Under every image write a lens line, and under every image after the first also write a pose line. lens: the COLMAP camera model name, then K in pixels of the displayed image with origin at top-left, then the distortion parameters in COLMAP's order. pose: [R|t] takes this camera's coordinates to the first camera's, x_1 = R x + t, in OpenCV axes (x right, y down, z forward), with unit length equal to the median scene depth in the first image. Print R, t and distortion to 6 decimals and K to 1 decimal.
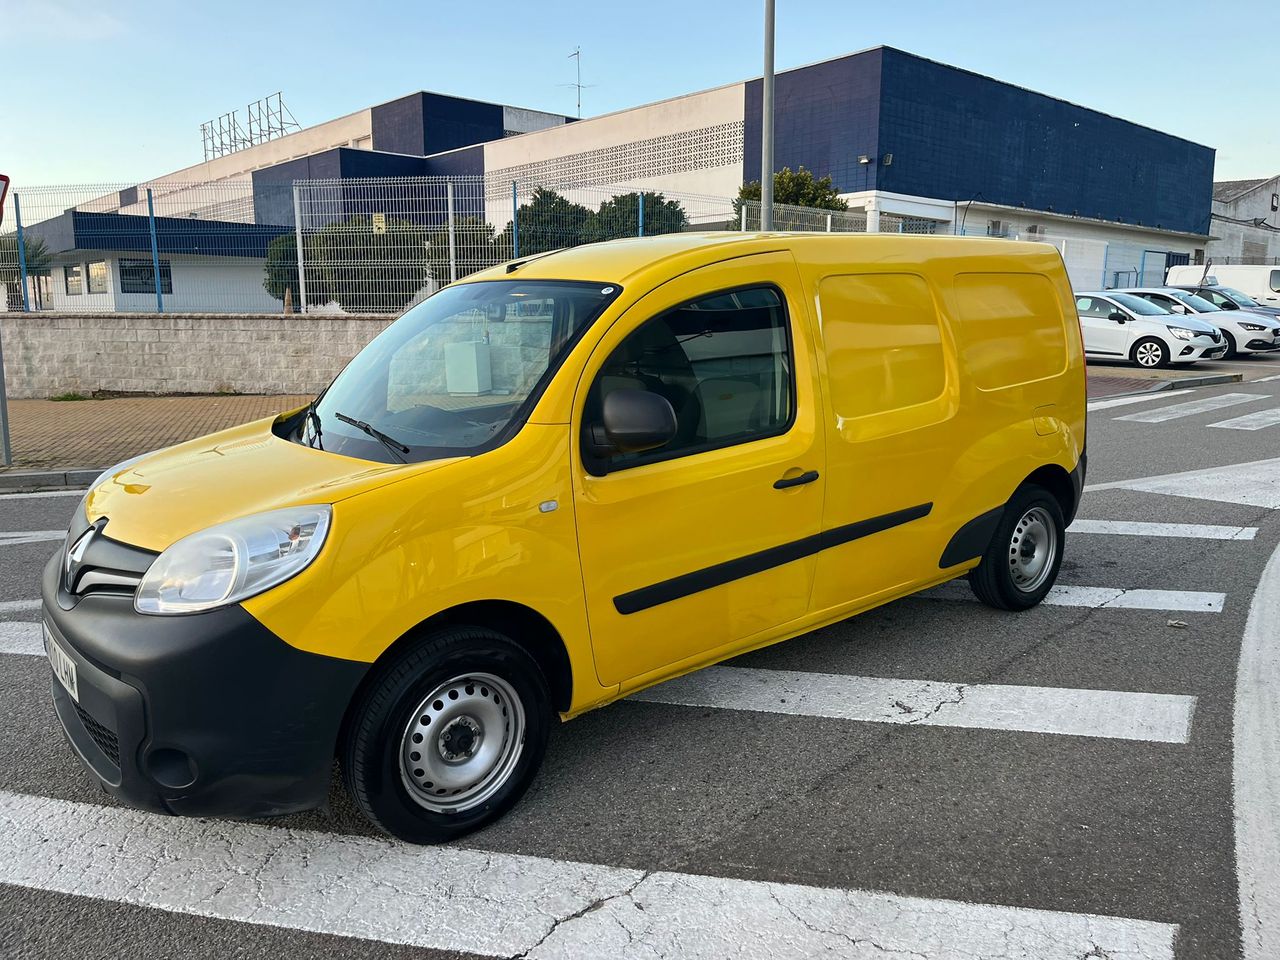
lens RADIAL K [[952.7, 0, 641.1], [0, 952.7, 480.3], [0, 0, 1]] dist [0.061477, -0.075933]
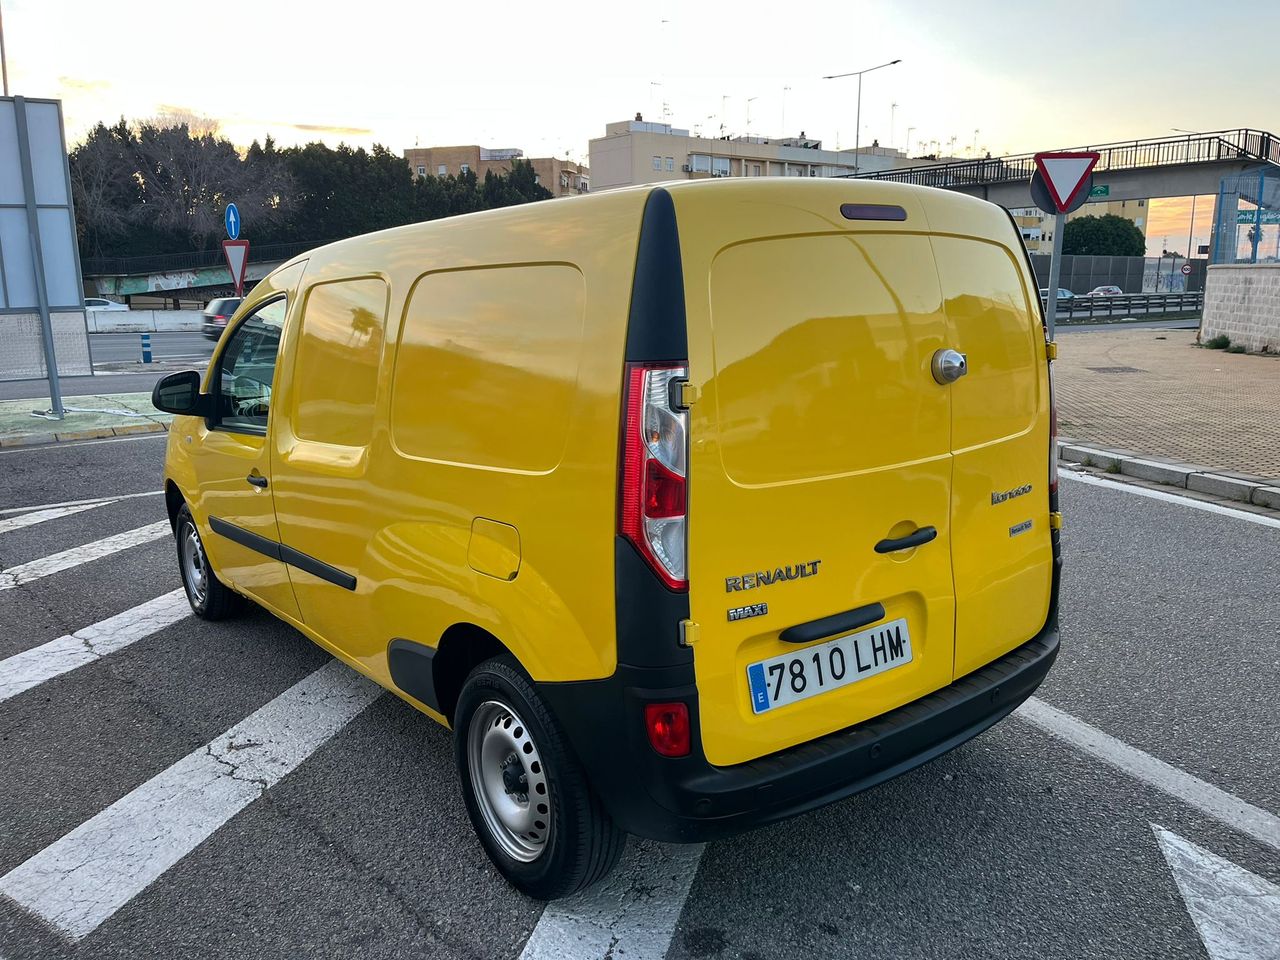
lens RADIAL K [[966.4, 0, 637.5], [0, 966.4, 480.2], [0, 0, 1]] dist [0.064655, -0.088054]
pose [[-0.004995, 0.203746, -0.979011, 0.893010], [-0.154788, 0.967066, 0.202050, -0.207614], [0.987935, 0.152548, 0.026707, 1.015626]]
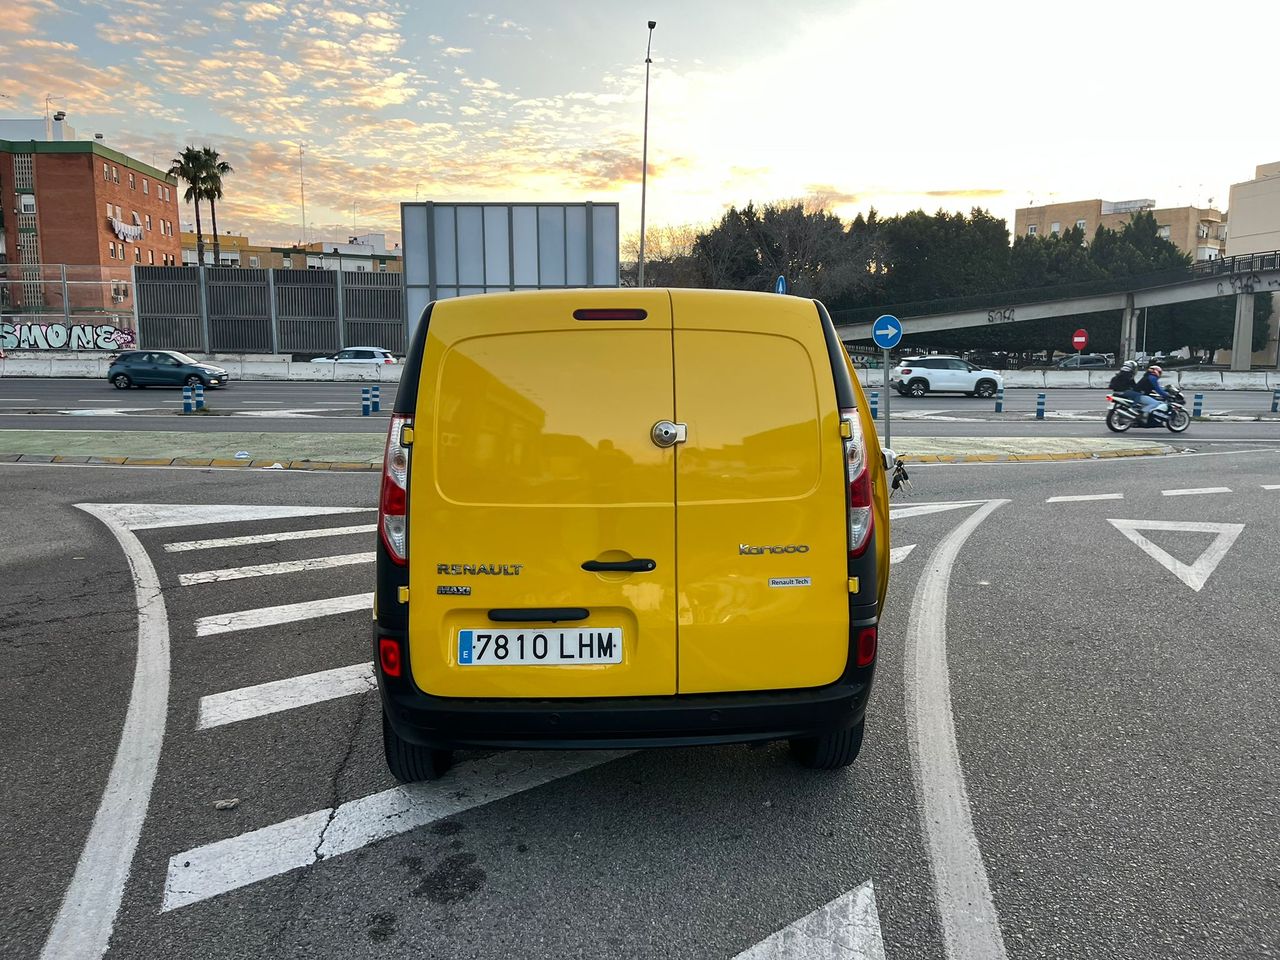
lens RADIAL K [[964.0, 0, 640.0], [0, 964.0, 480.0], [0, 0, 1]] dist [0.078938, -0.106471]
pose [[-0.569663, 0.116405, -0.813593, 0.912118], [-0.135866, 0.962962, 0.232906, -0.304942], [0.810571, 0.243218, -0.532748, 1.519049]]
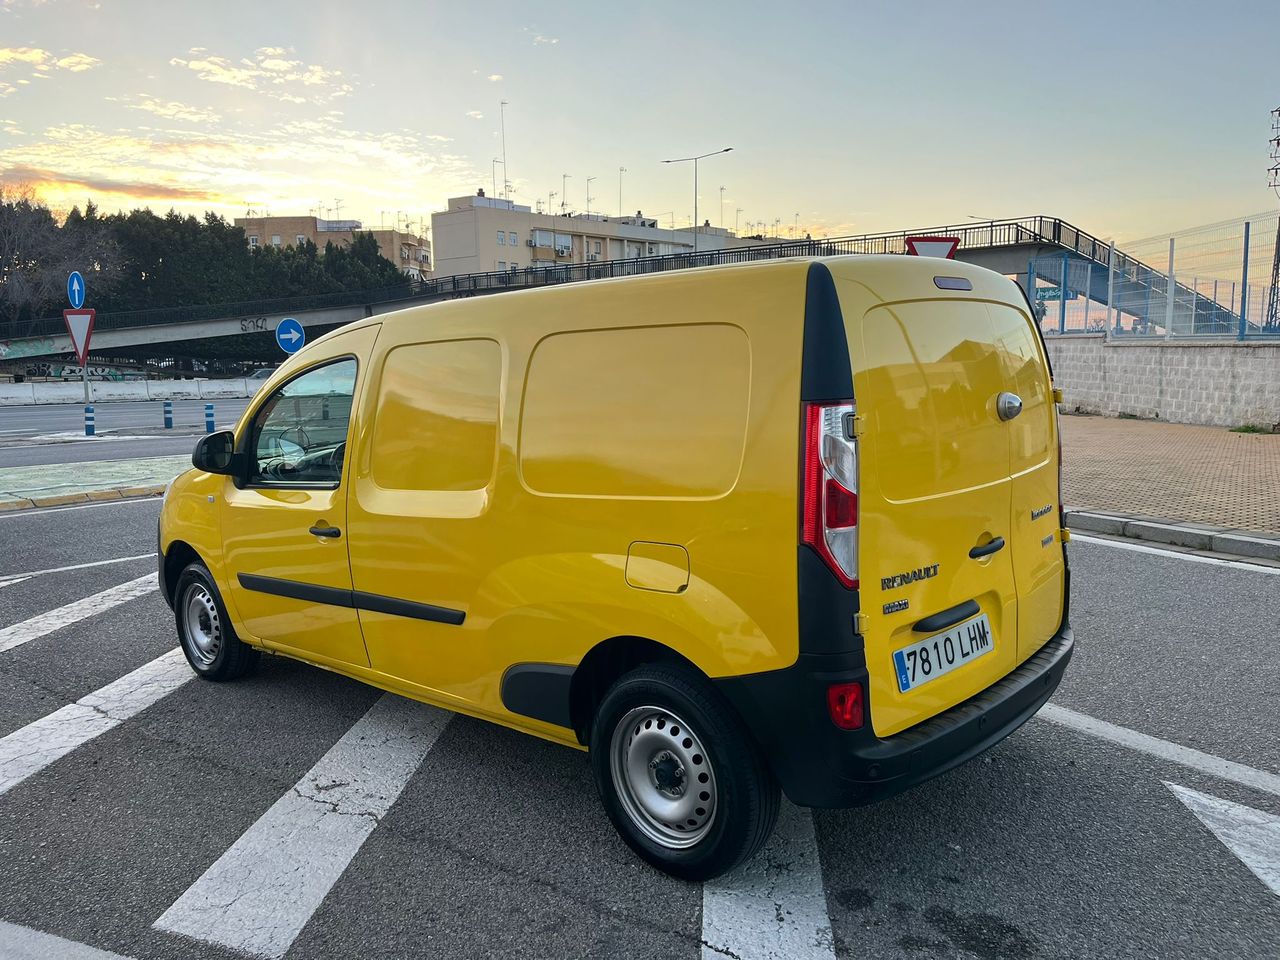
lens RADIAL K [[964.0, 0, 640.0], [0, 964.0, 480.0], [0, 0, 1]] dist [0.078938, -0.106471]
pose [[0.161372, 0.131711, -0.978065, 0.965968], [-0.150883, 0.982696, 0.107440, -0.171868], [0.975291, 0.130236, 0.178452, 0.839673]]
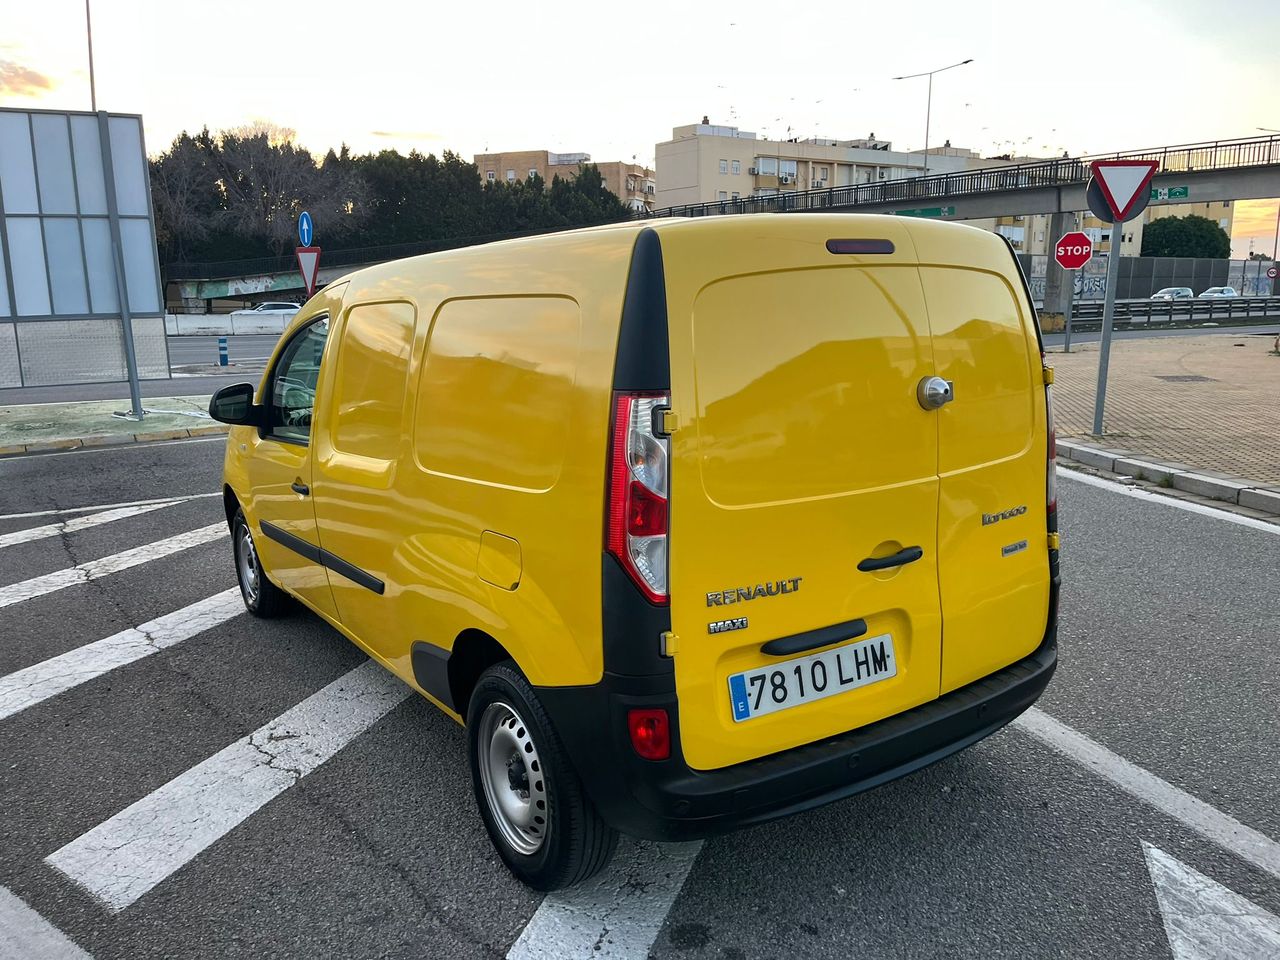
lens RADIAL K [[966.4, 0, 637.5], [0, 966.4, 480.2], [0, 0, 1]] dist [0.064655, -0.088054]
pose [[-0.071919, 0.200795, -0.976990, 0.920367], [-0.153935, 0.965556, 0.209777, -0.228165], [0.985460, 0.165480, -0.038532, 1.050396]]
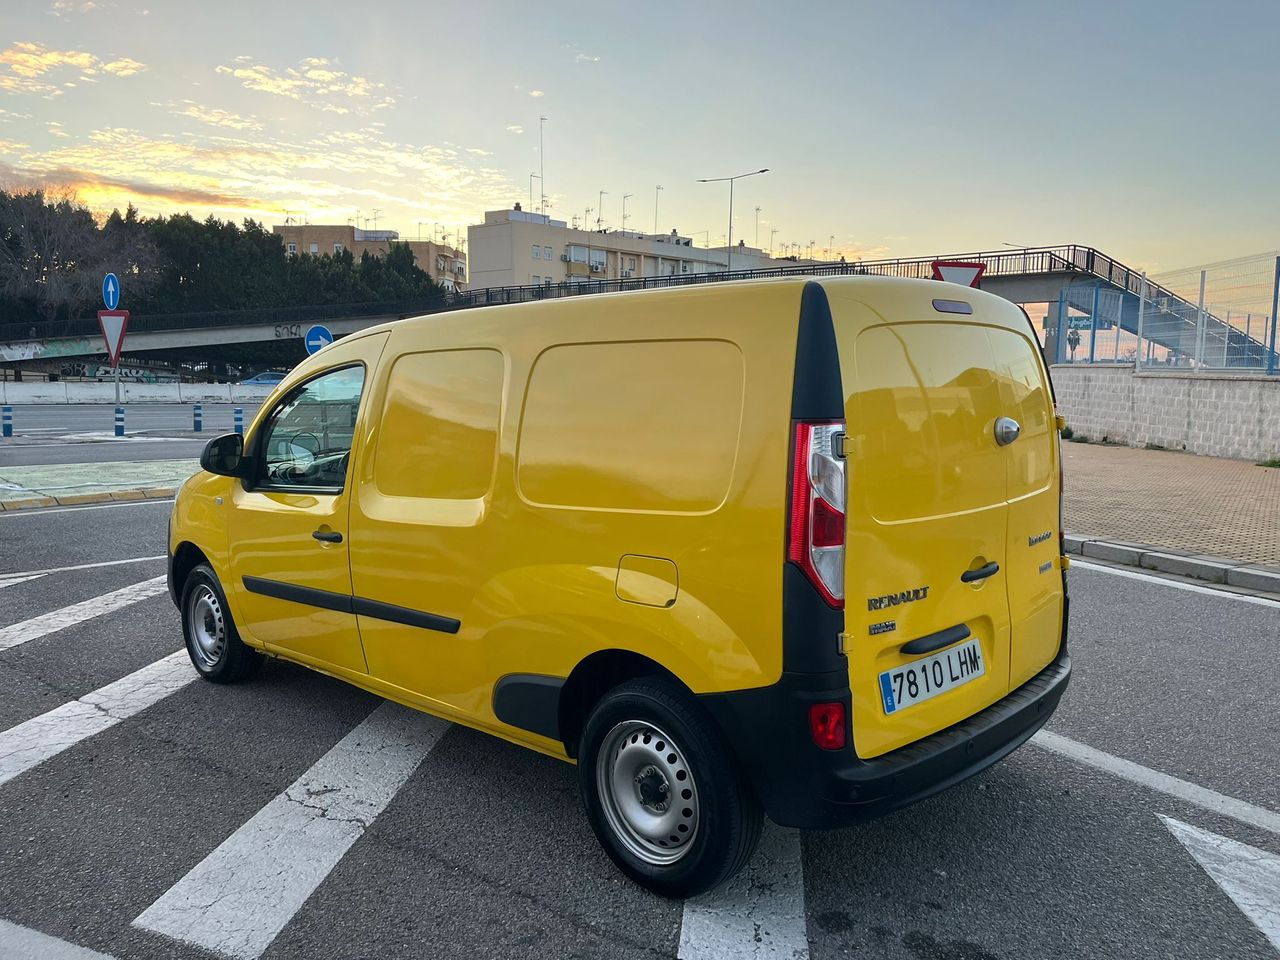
lens RADIAL K [[964.0, 0, 658.5], [0, 964.0, 482.4], [0, 0, 1]] dist [0.078790, -0.106472]
pose [[0.147616, 0.121766, -0.981521, 0.970280], [-0.179392, 0.979228, 0.094502, -0.173686], [0.972640, 0.162127, 0.166394, 0.860859]]
